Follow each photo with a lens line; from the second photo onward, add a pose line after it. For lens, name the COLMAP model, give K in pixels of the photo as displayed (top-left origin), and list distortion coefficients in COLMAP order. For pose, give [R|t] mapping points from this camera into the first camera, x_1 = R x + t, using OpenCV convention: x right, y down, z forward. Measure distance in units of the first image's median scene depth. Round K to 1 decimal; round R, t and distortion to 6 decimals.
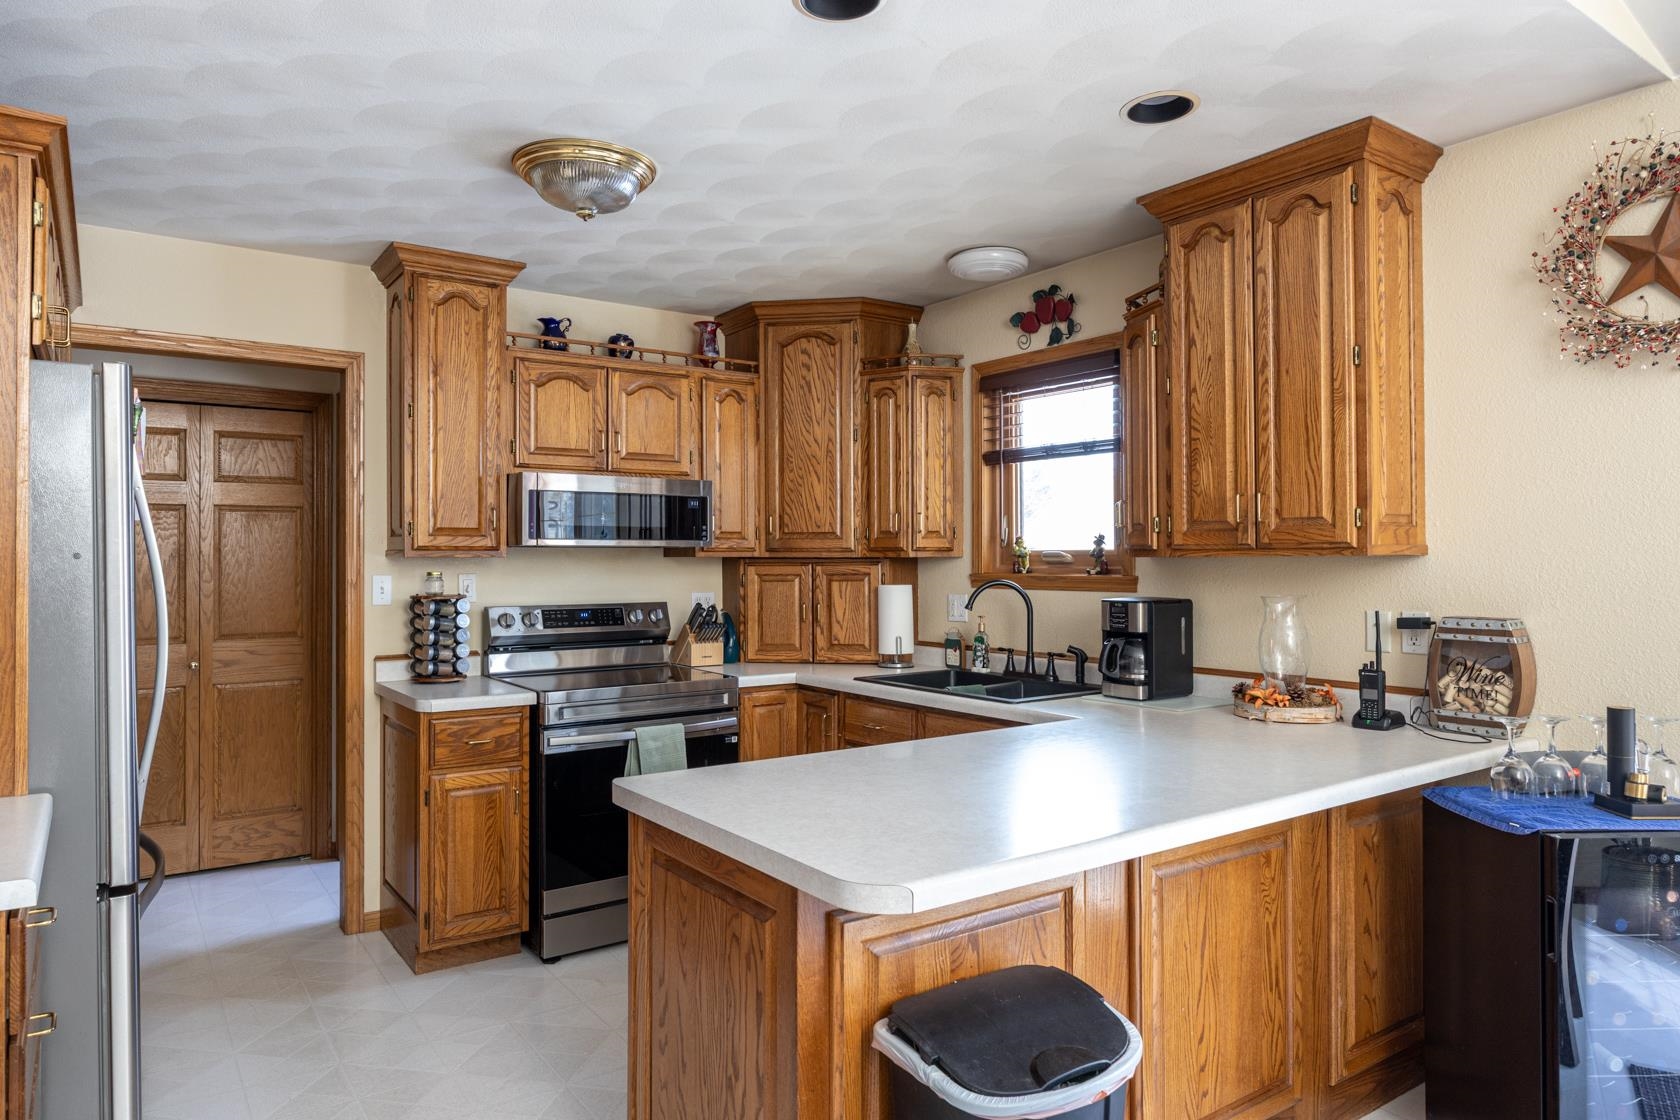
lens RADIAL K [[1055.2, 0, 827.4], [0, 1055.2, 556.8], [0, 0, 1]] dist [-0.009858, 0.001429]
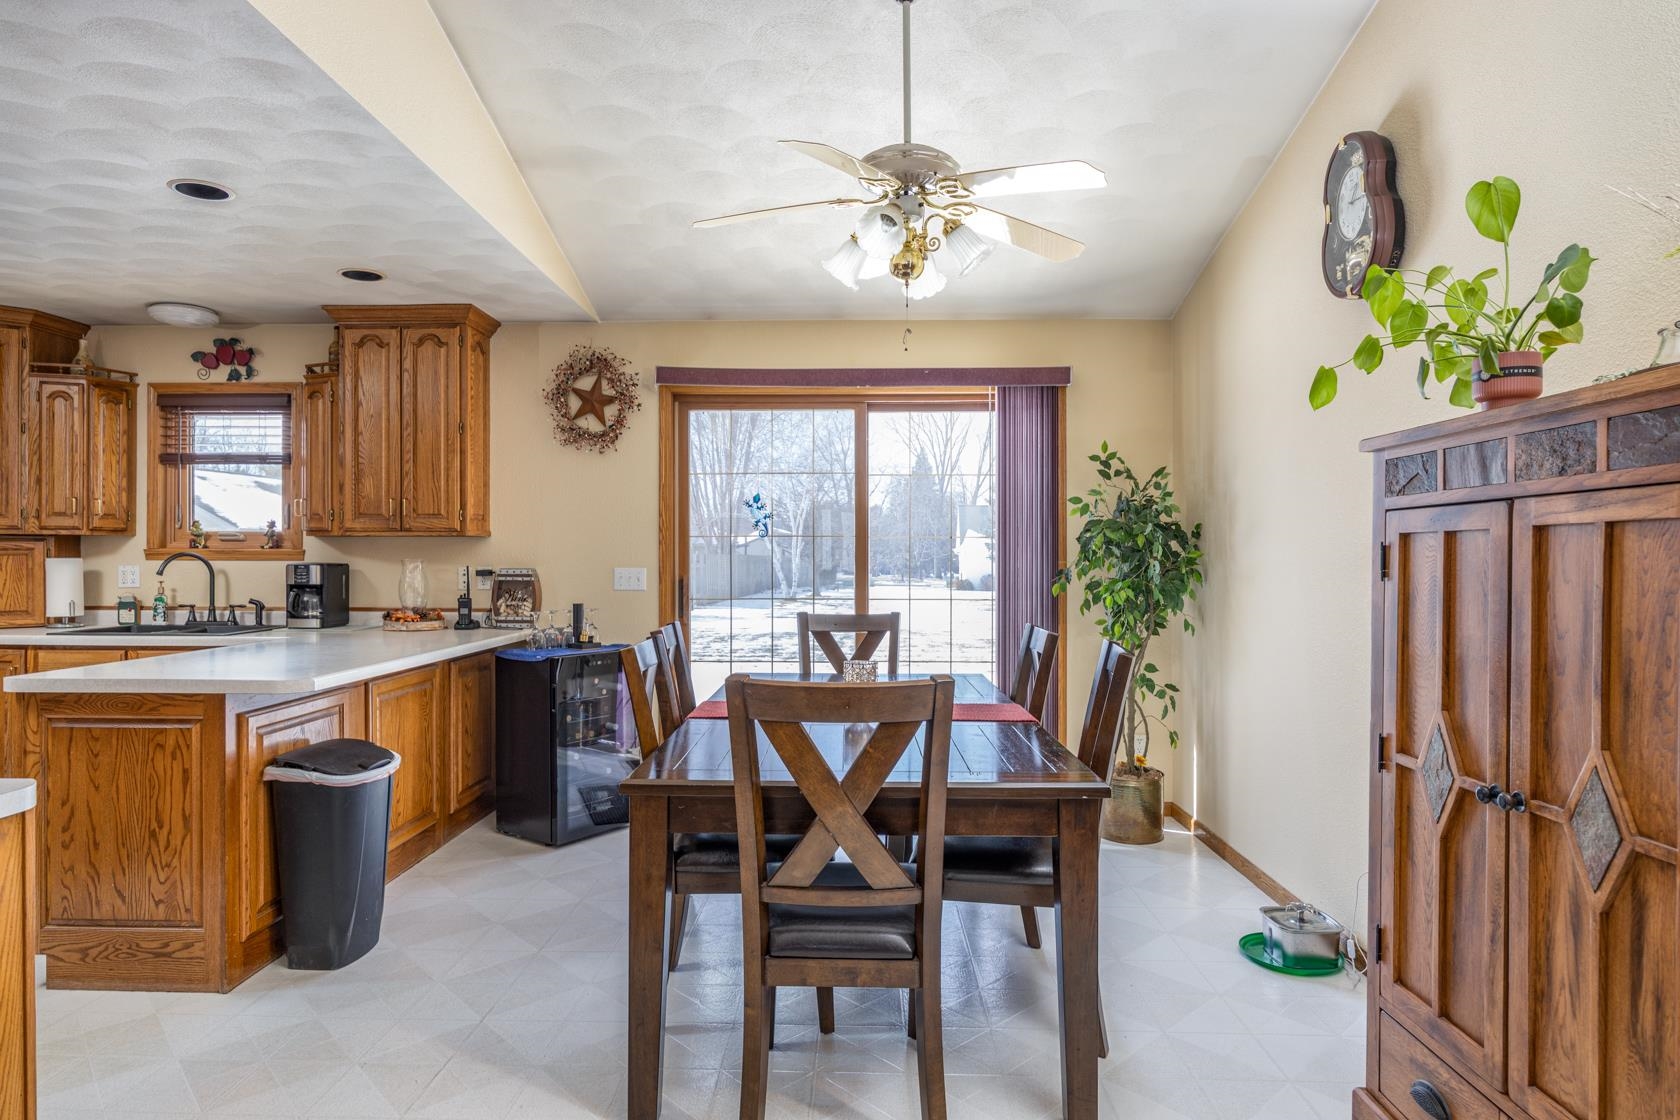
lens RADIAL K [[985.1, 0, 839.3], [0, 985.1, 549.3], [0, 0, 1]] dist [-0.001749, -0.000207]
pose [[0.603223, 0.008659, 0.797525, -0.386528], [-0.006066, 0.999962, -0.006269, 0.023850], [-0.797549, -0.001056, 0.603253, -0.470209]]
